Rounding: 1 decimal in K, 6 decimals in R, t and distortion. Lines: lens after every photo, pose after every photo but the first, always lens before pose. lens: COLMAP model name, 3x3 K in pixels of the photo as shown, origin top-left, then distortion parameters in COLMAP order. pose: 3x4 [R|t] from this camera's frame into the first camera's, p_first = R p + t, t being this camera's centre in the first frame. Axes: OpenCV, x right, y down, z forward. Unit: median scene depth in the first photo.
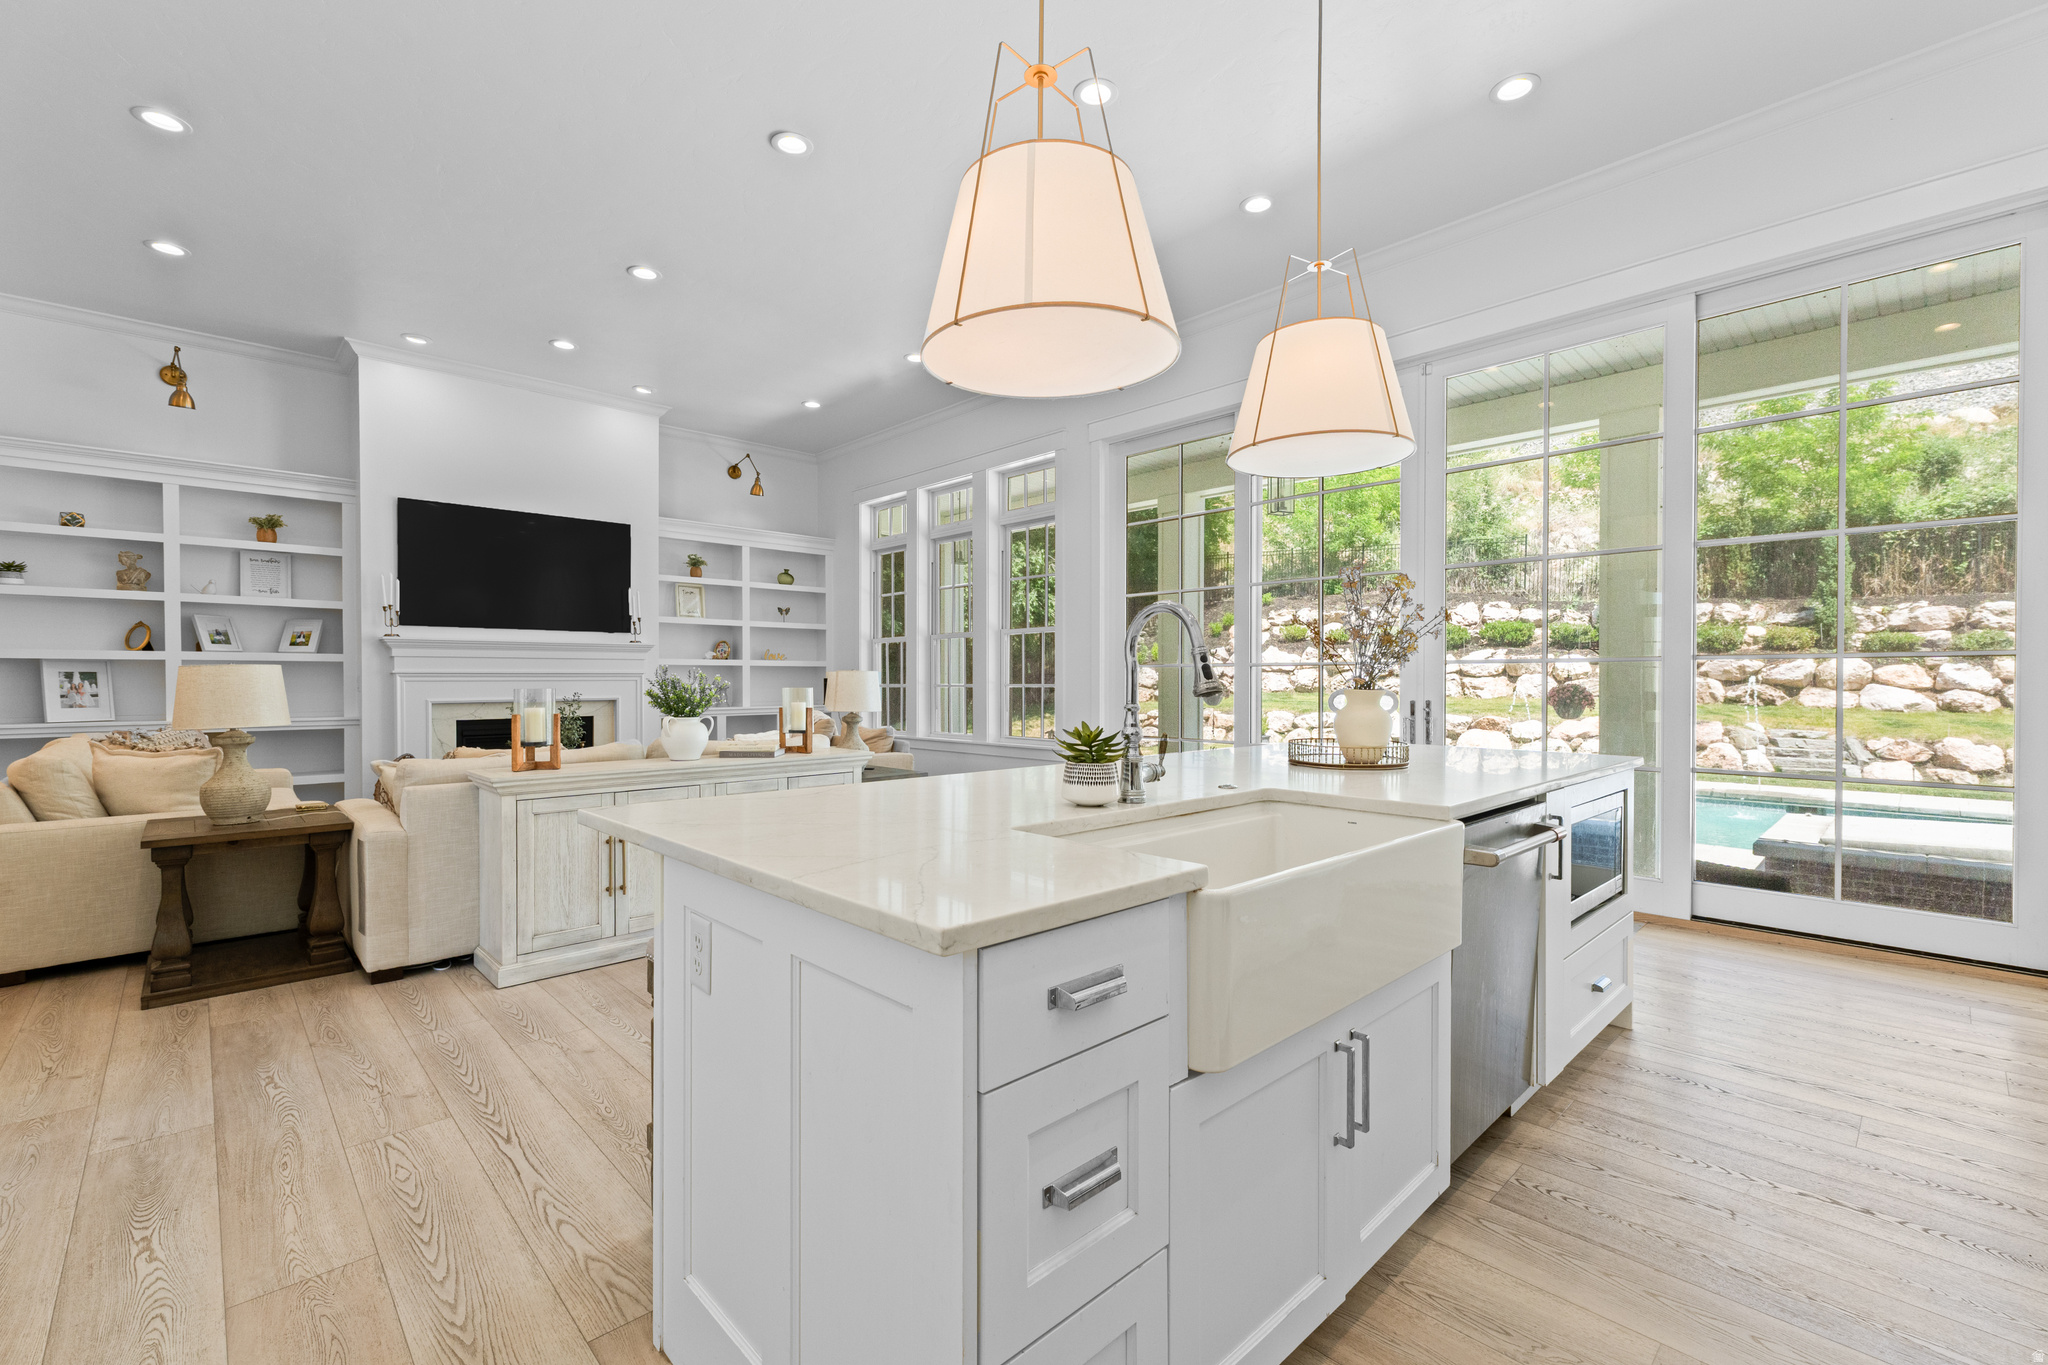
lens RADIAL K [[879.9, 0, 1024.0], [0, 879.9, 682.5], [0, 0, 1]] dist [-0.000023, -0.000404]
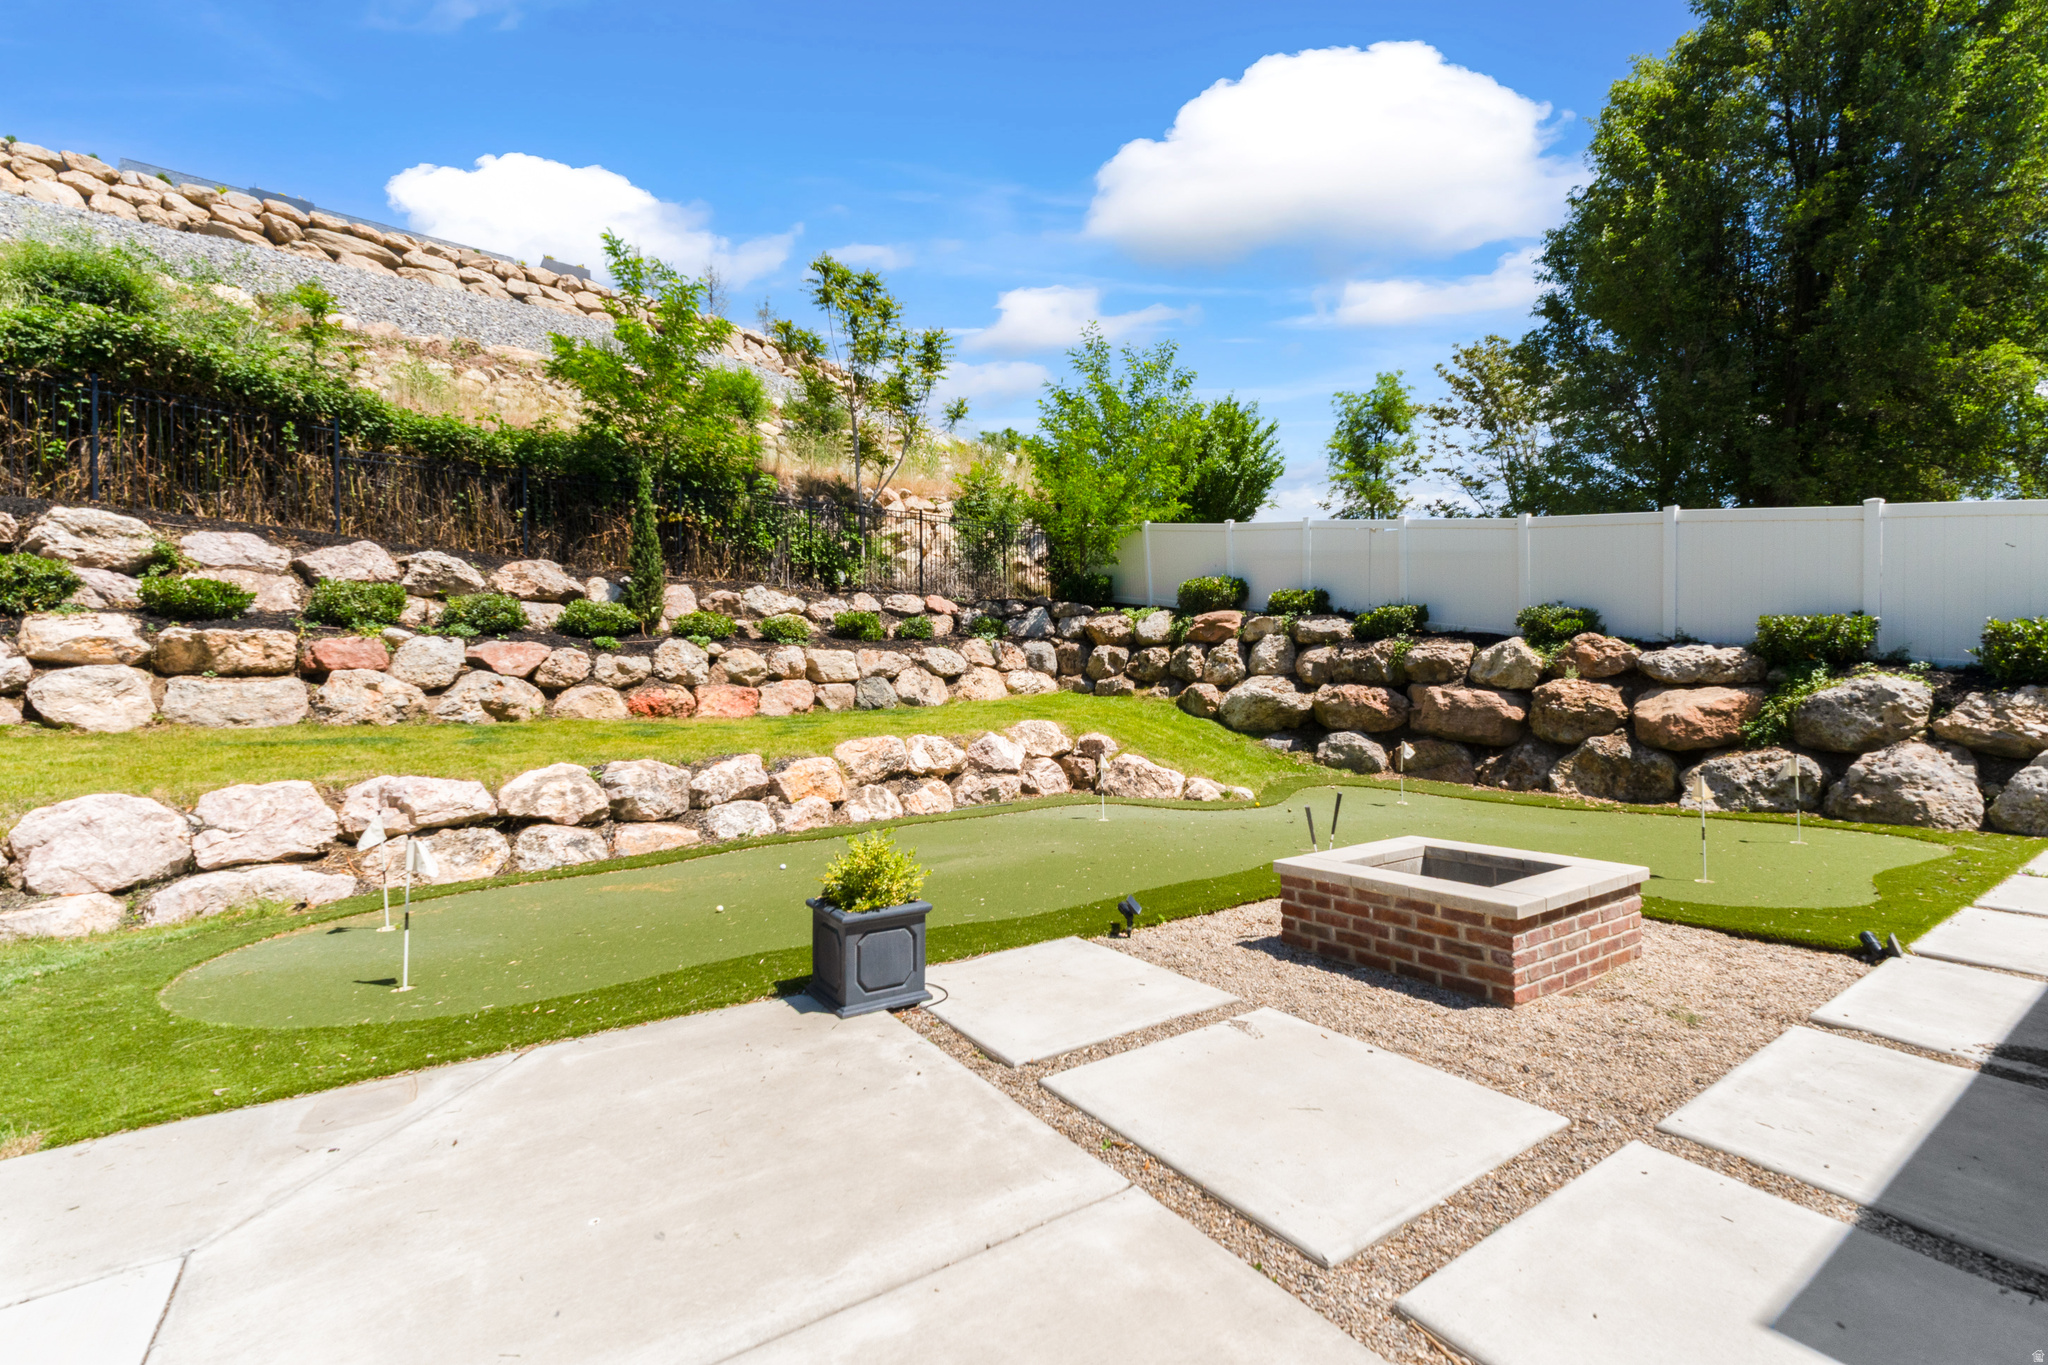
lens RADIAL K [[878.0, 0, 1028.6], [0, 878.0, 688.8], [0, 0, 1]] dist [0.009109, -0.000337]
pose [[0.160568, -0.002022, 0.987023, 0.680197], [0.020797, 0.999783, -0.001335, 0.021157], [-0.986806, 0.020742, 0.160575, 0.383136]]
